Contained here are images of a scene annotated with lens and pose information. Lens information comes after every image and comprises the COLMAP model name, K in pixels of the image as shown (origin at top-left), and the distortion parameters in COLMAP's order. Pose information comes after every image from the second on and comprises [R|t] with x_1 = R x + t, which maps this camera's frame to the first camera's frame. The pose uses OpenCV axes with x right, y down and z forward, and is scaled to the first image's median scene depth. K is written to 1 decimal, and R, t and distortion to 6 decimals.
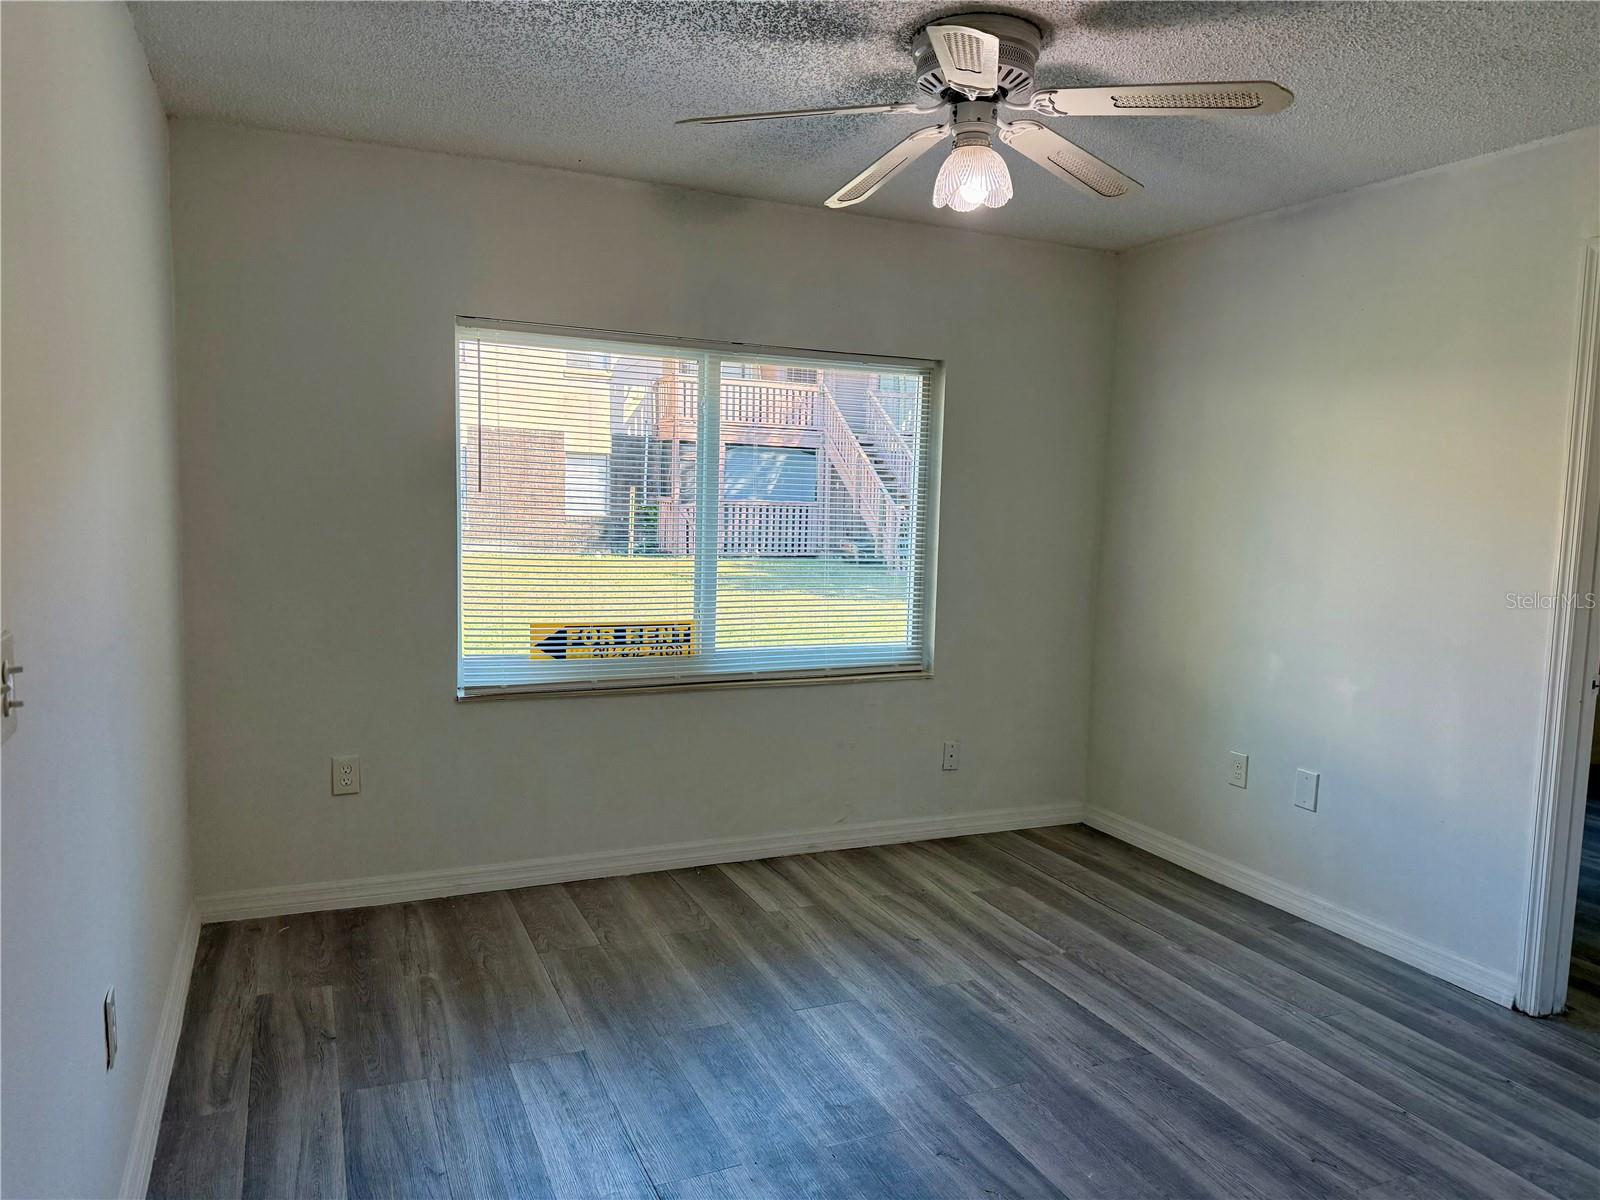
lens RADIAL K [[1129.9, 0, 794.9], [0, 1129.9, 595.2], [0, 0, 1]] dist [0.085414, -0.119574]
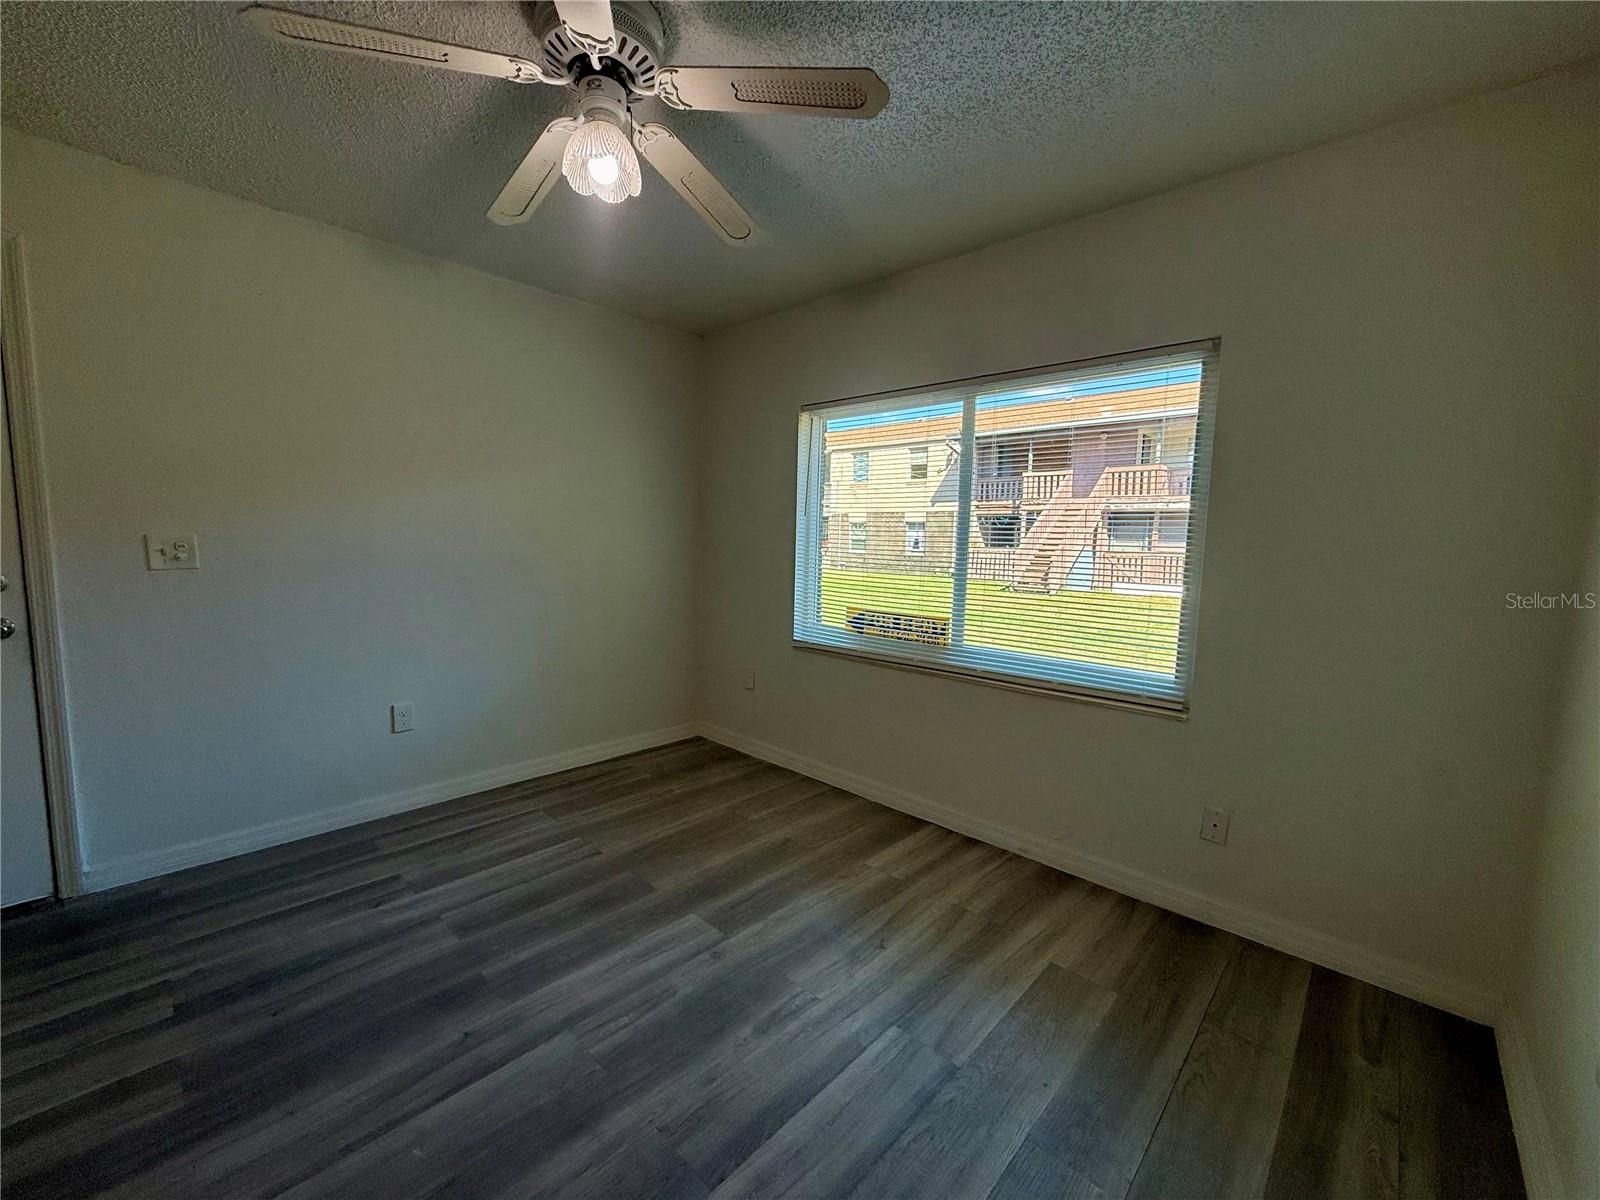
lens RADIAL K [[641.2, 0, 789.8], [0, 641.2, 599.3], [0, 0, 1]] dist [0.003078, 0.000020]
pose [[0.386676, 0.069888, -0.919564, 0.498893], [-0.100402, 0.994388, 0.033355, -0.003860], [0.916734, 0.079429, 0.391522, 0.610292]]
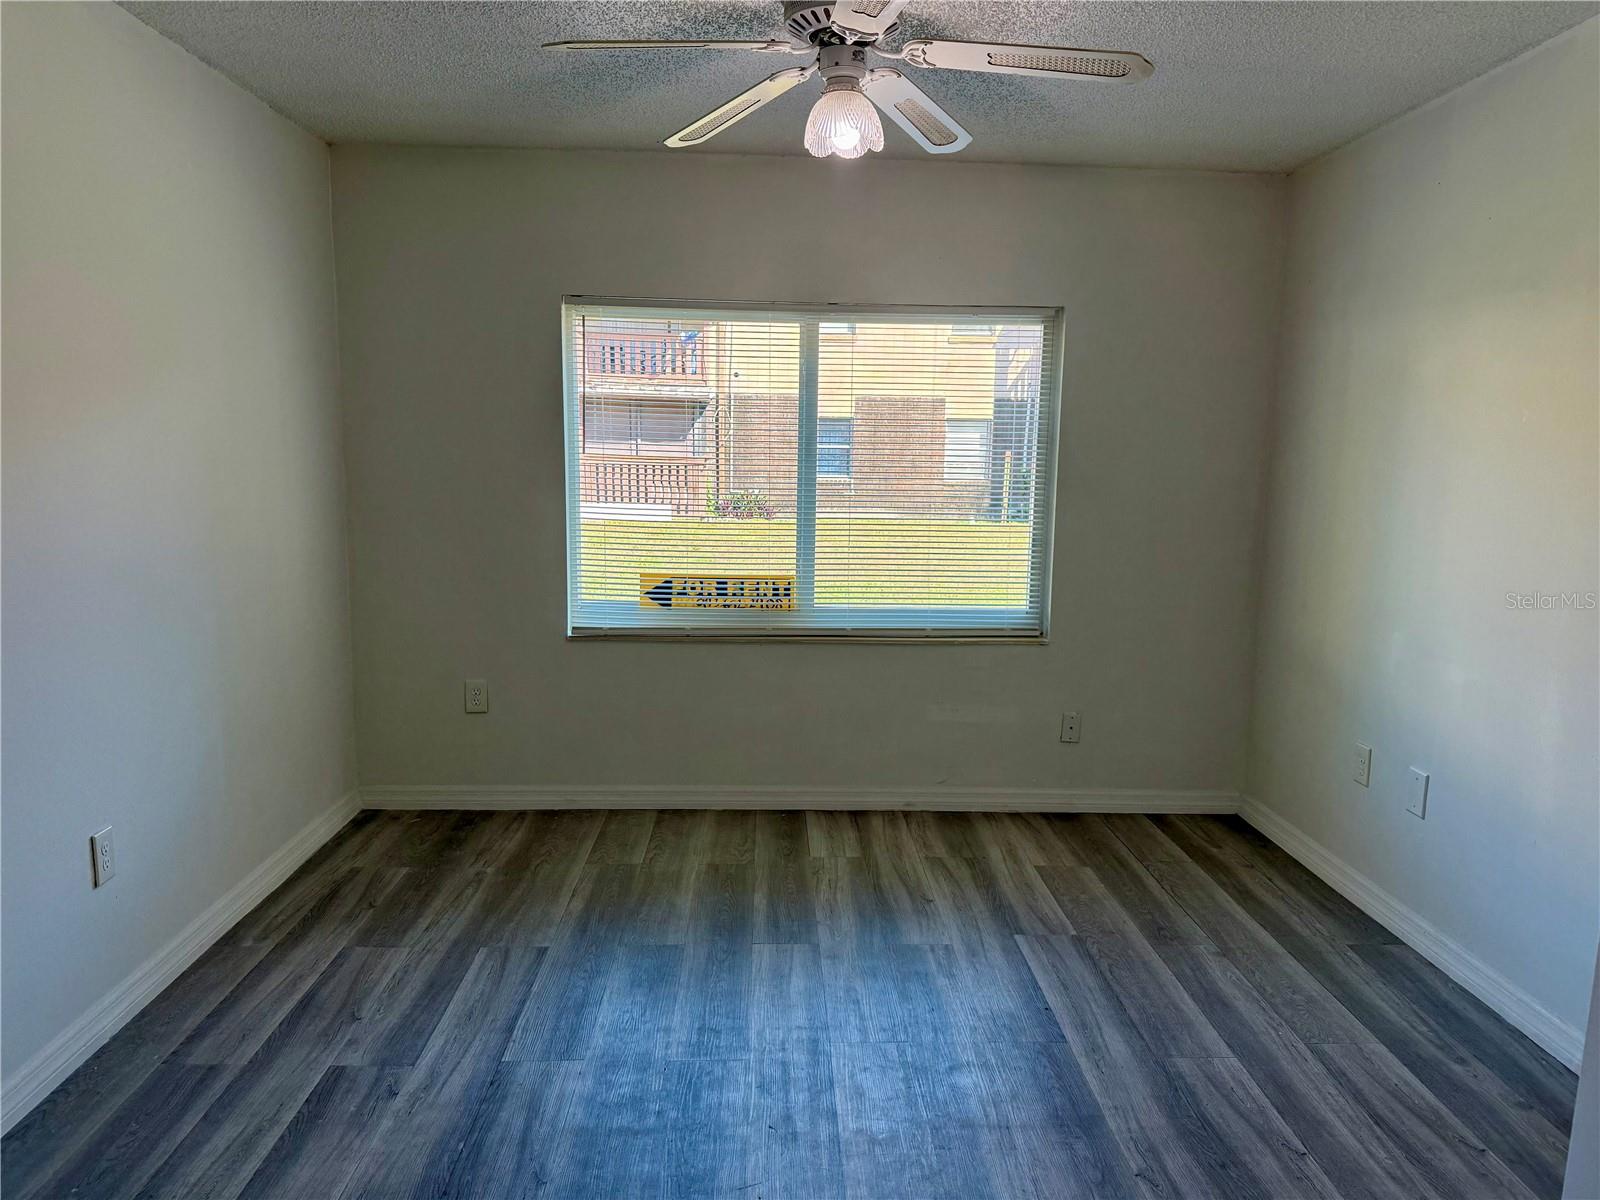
lens RADIAL K [[1129.9, 0, 797.3], [0, 1129.9, 595.9], [0, 0, 1]] dist [0.085414, -0.119574]
pose [[0.927381, 0.035468, -0.372433, 0.318817], [-0.024354, 0.999108, 0.034505, 0.005283], [0.373324, -0.022930, 0.927418, 0.039435]]
